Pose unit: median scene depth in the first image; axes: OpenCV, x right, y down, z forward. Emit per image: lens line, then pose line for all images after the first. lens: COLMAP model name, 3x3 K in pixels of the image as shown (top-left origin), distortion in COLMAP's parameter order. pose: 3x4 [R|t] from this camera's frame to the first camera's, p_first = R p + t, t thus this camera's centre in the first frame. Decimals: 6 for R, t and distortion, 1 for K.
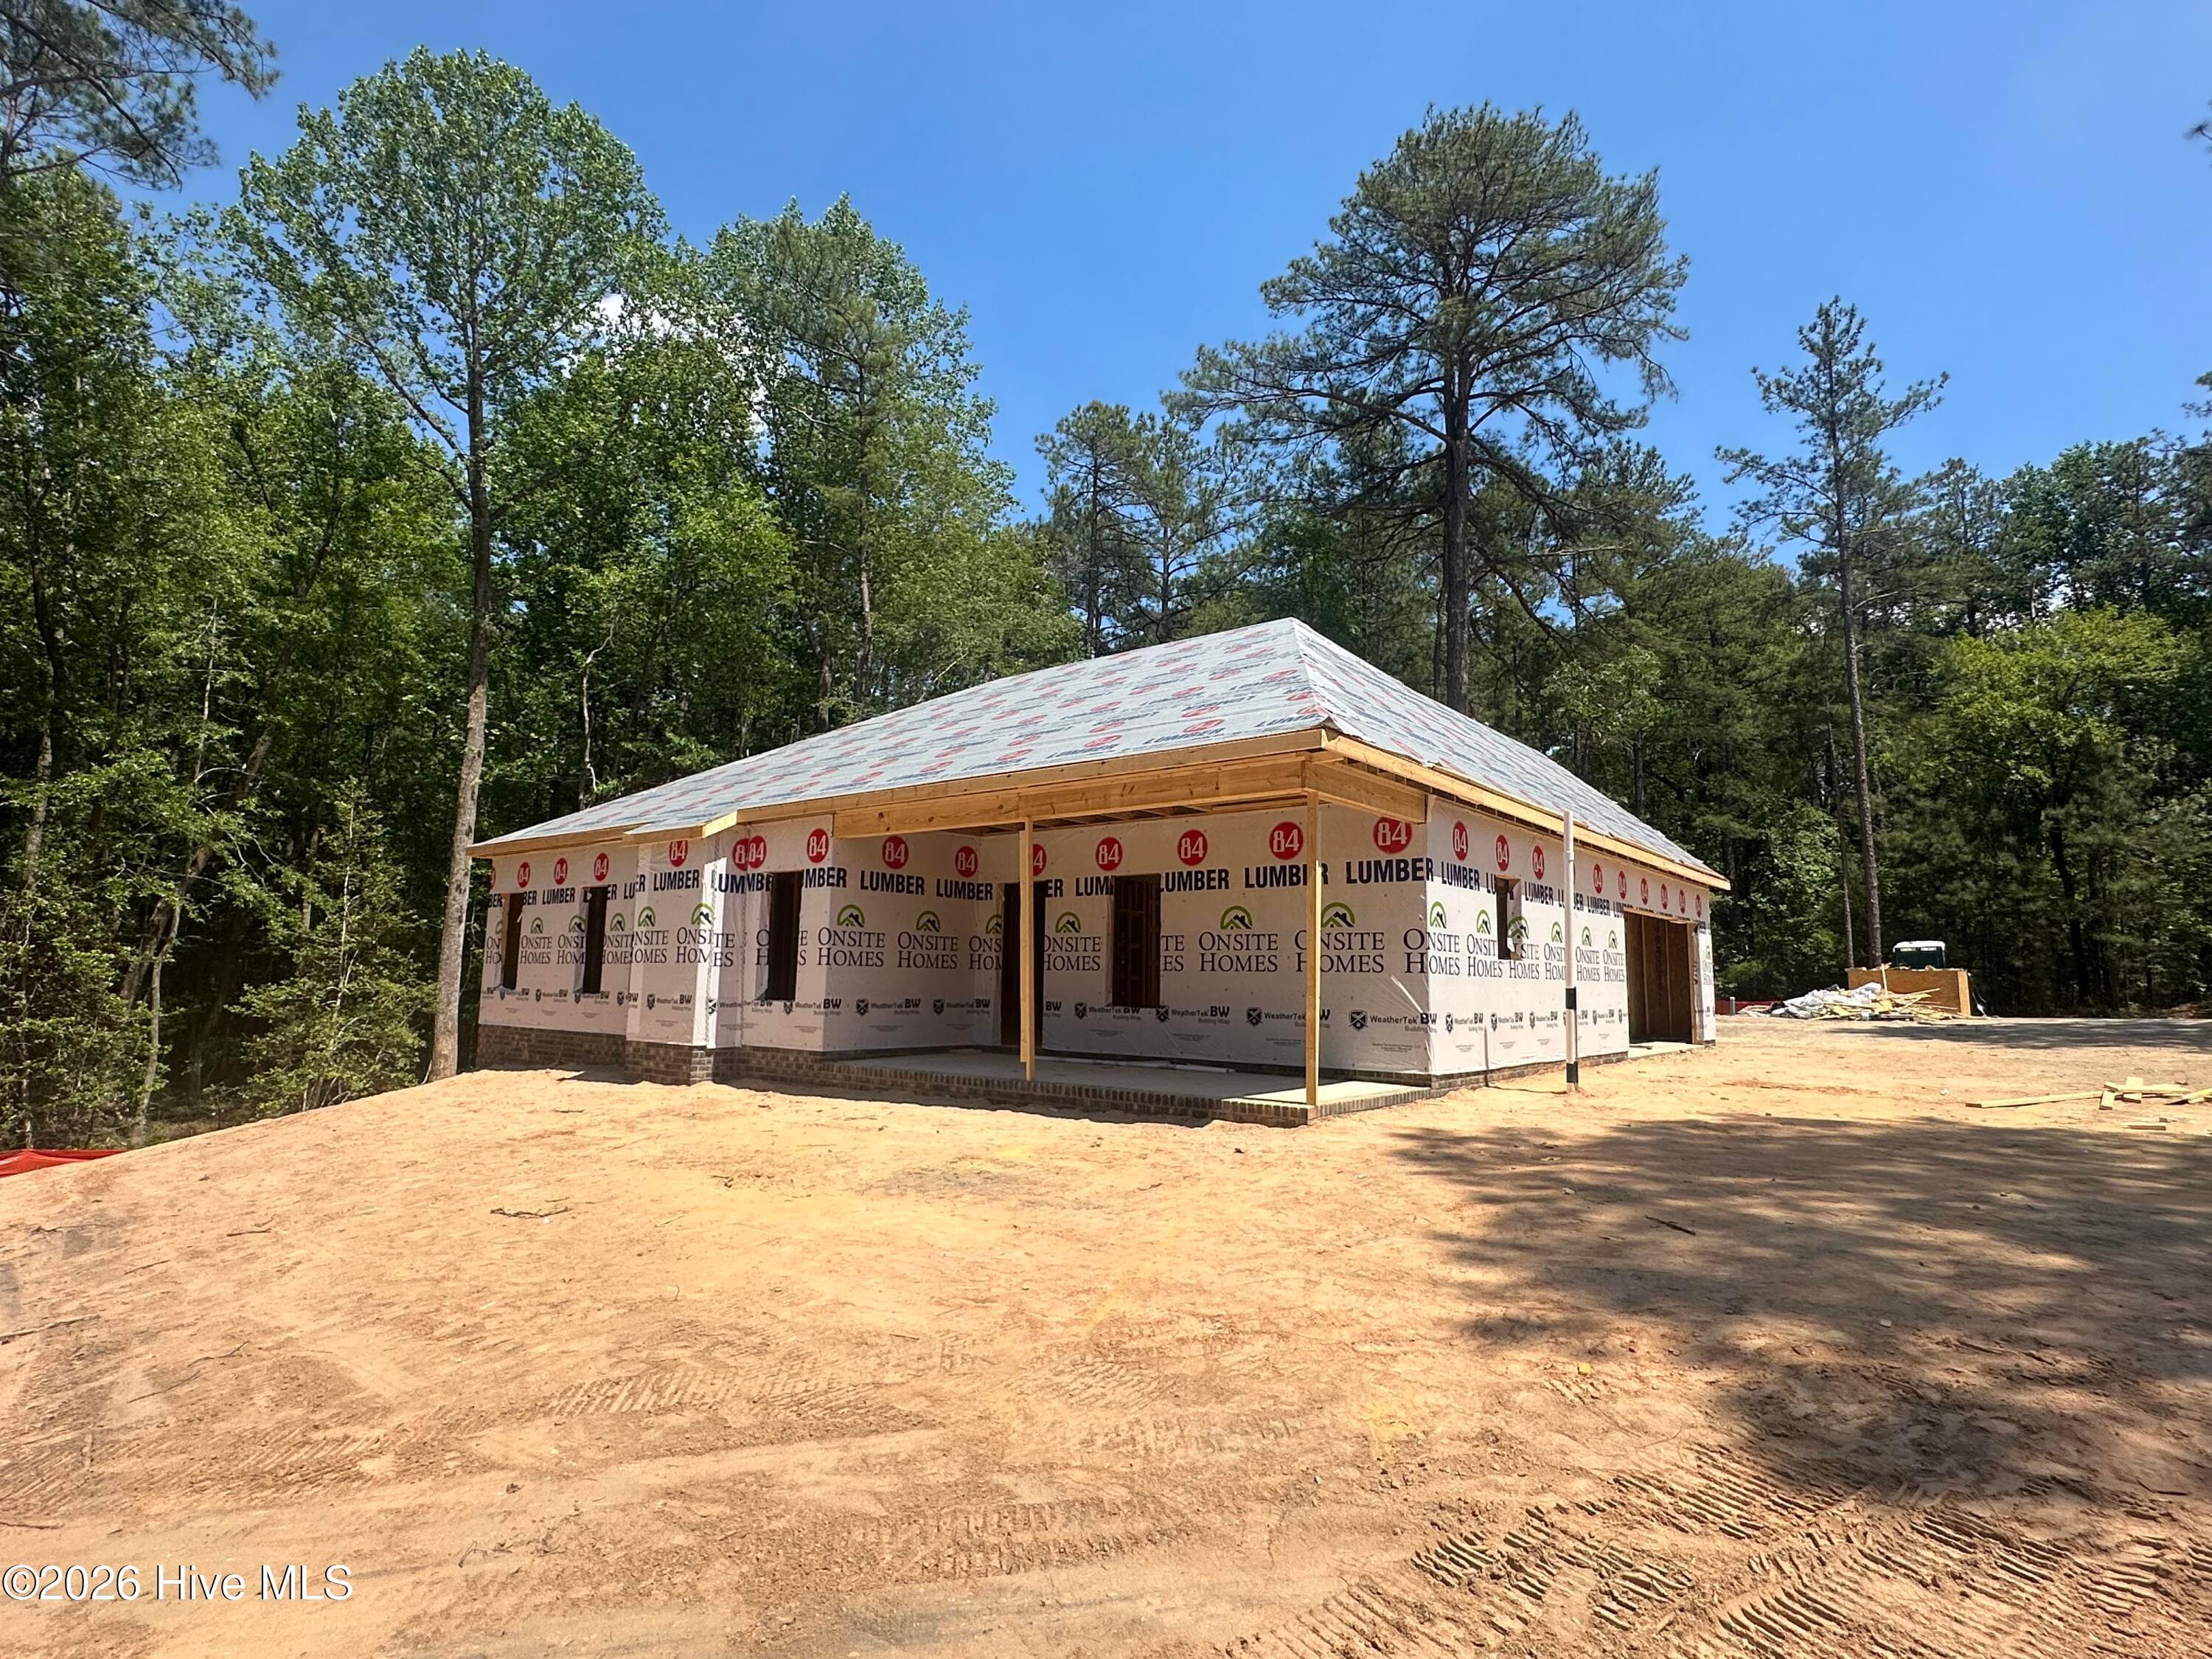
lens RADIAL K [[1148.1, 0, 1094.7], [0, 1148.1, 818.0], [0, 0, 1]] dist [-0.004627, 0.001078]
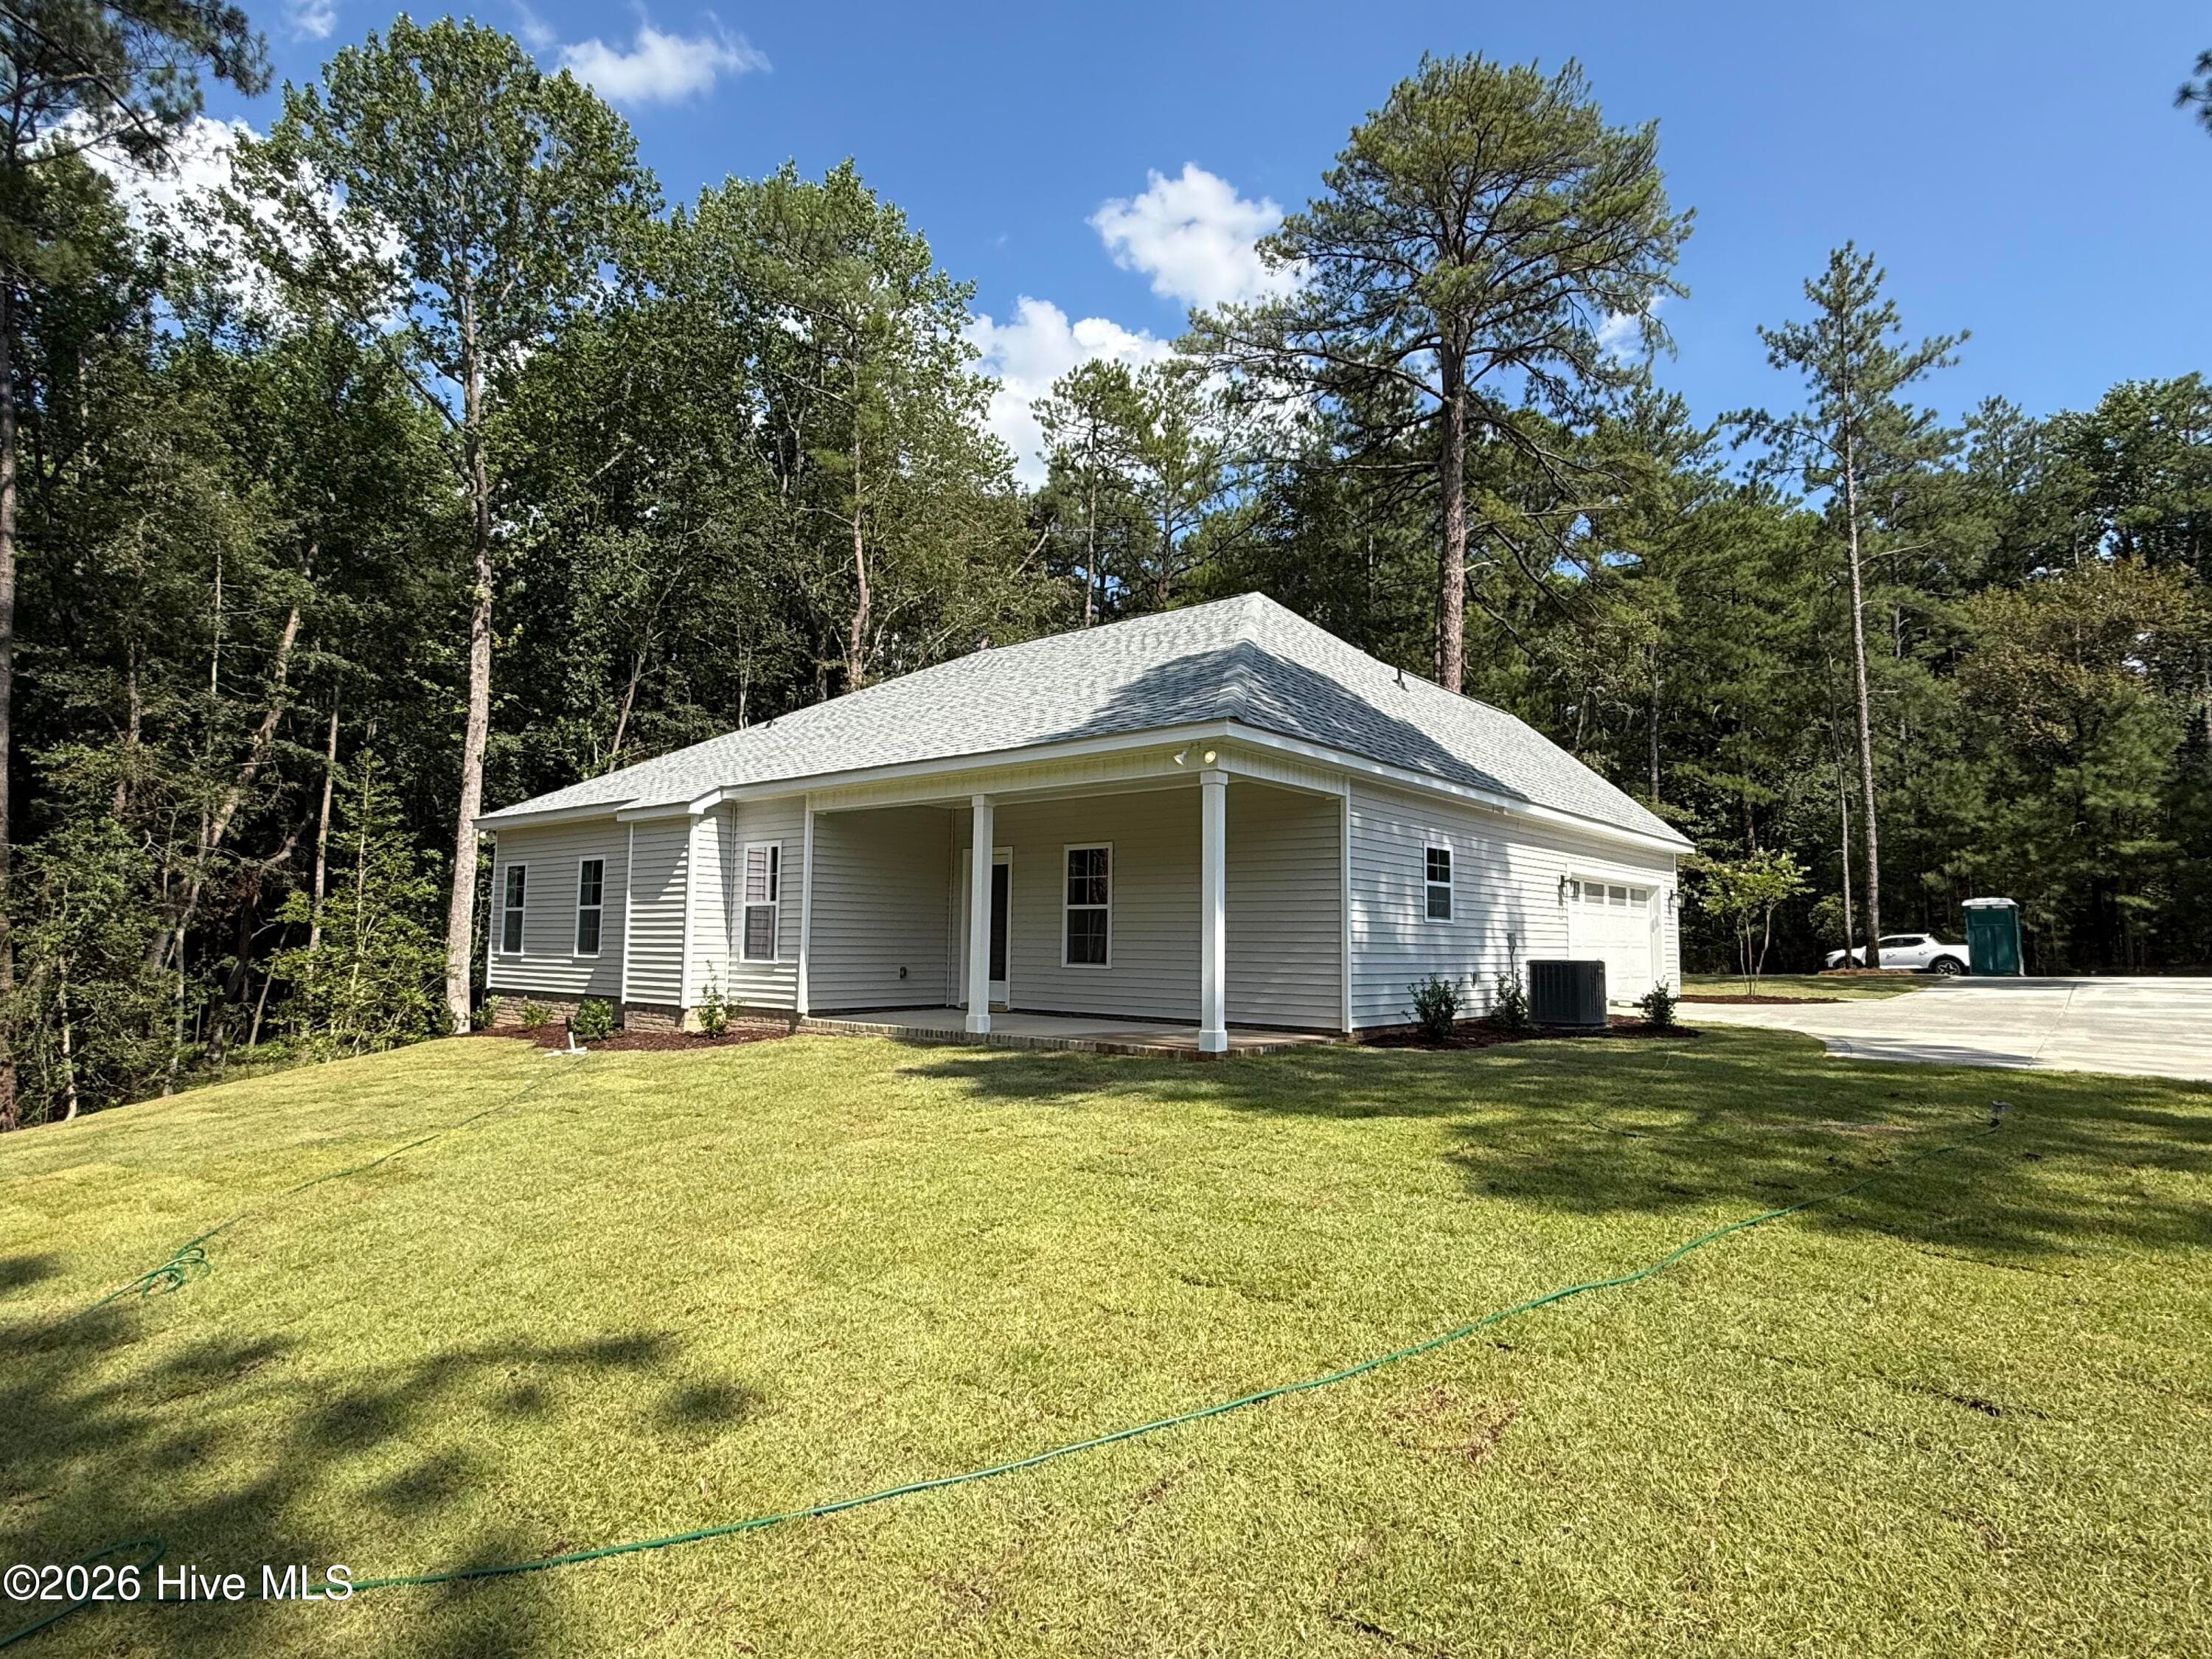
lens RADIAL K [[1188.9, 0, 1098.3], [0, 1188.9, 818.8], [0, 0, 1]] dist [-0.006588, 0.001911]
pose [[0.999846, -0.007167, -0.016011, 0.022487], [0.007706, 0.999396, 0.033885, -0.004585], [0.015759, -0.034003, 0.999297, -0.040311]]
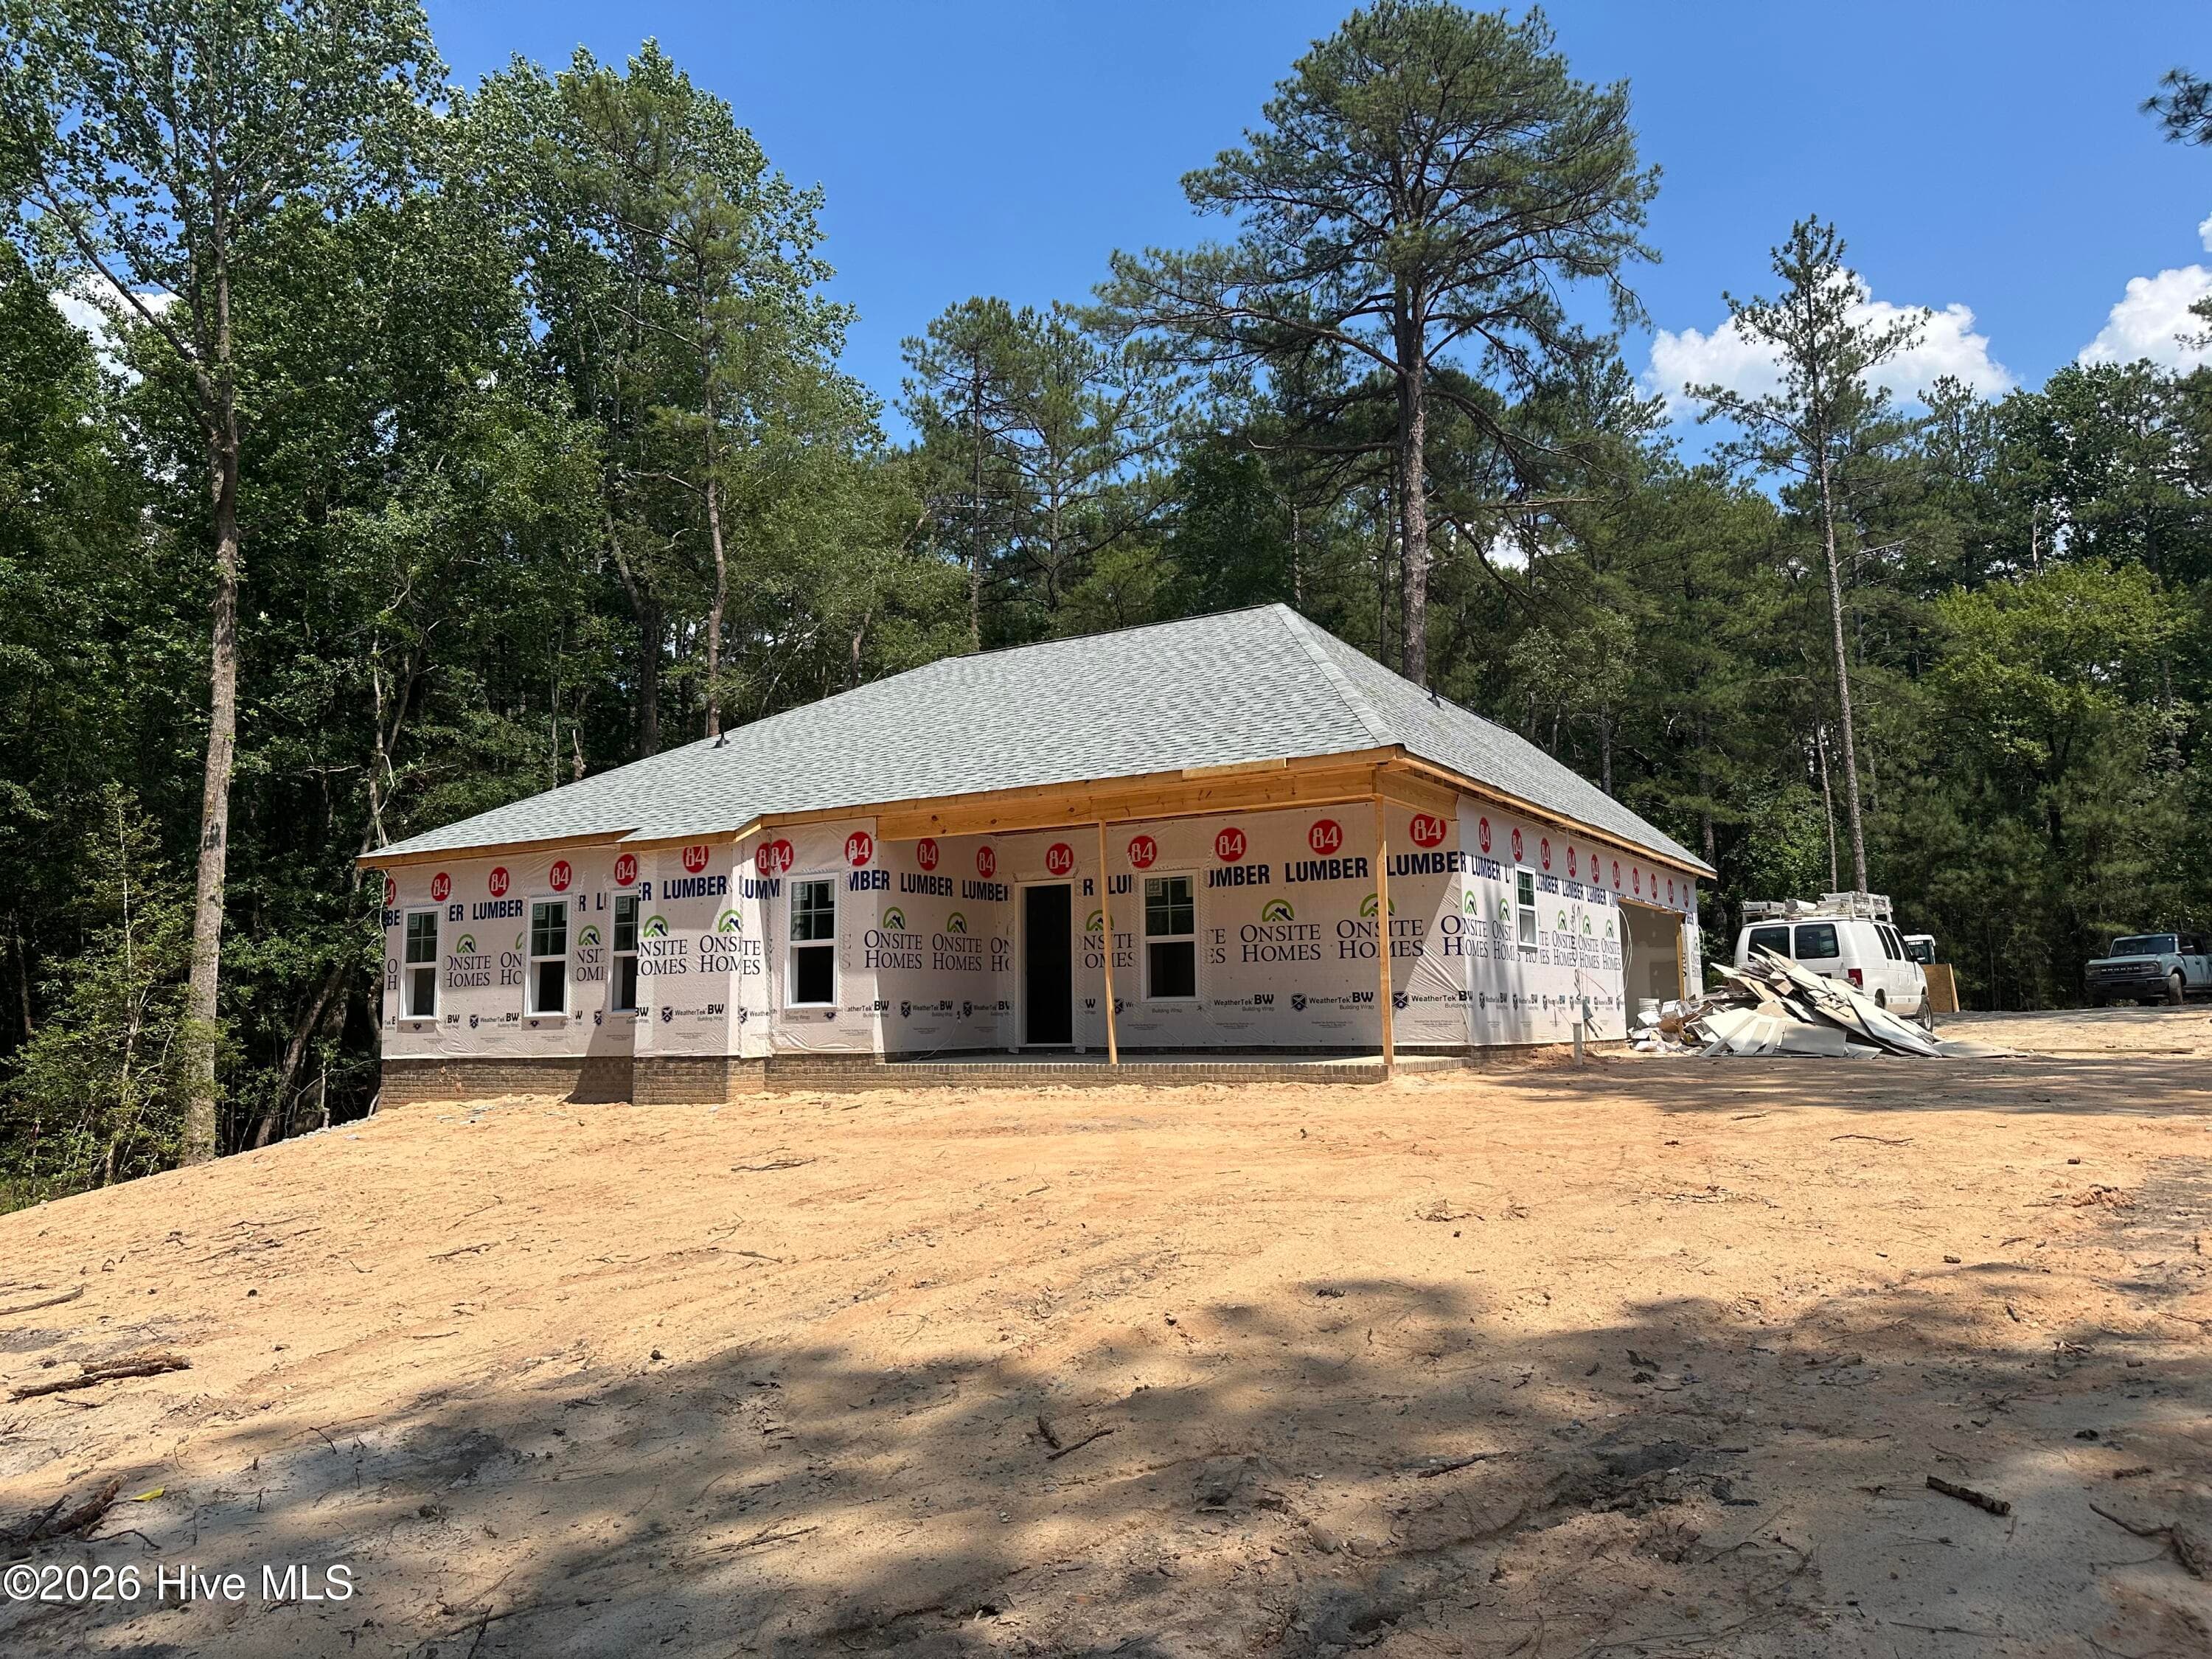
lens RADIAL K [[1540.8, 0, 1104.9], [0, 1540.8, 828.5], [0, 0, 1]] dist [-0.008178, -0.002911]
pose [[0.990766, -0.014434, 0.134812, -0.072474], [0.012411, 0.999798, 0.015837, -0.004157], [-0.135014, -0.014017, 0.990745, -0.122226]]
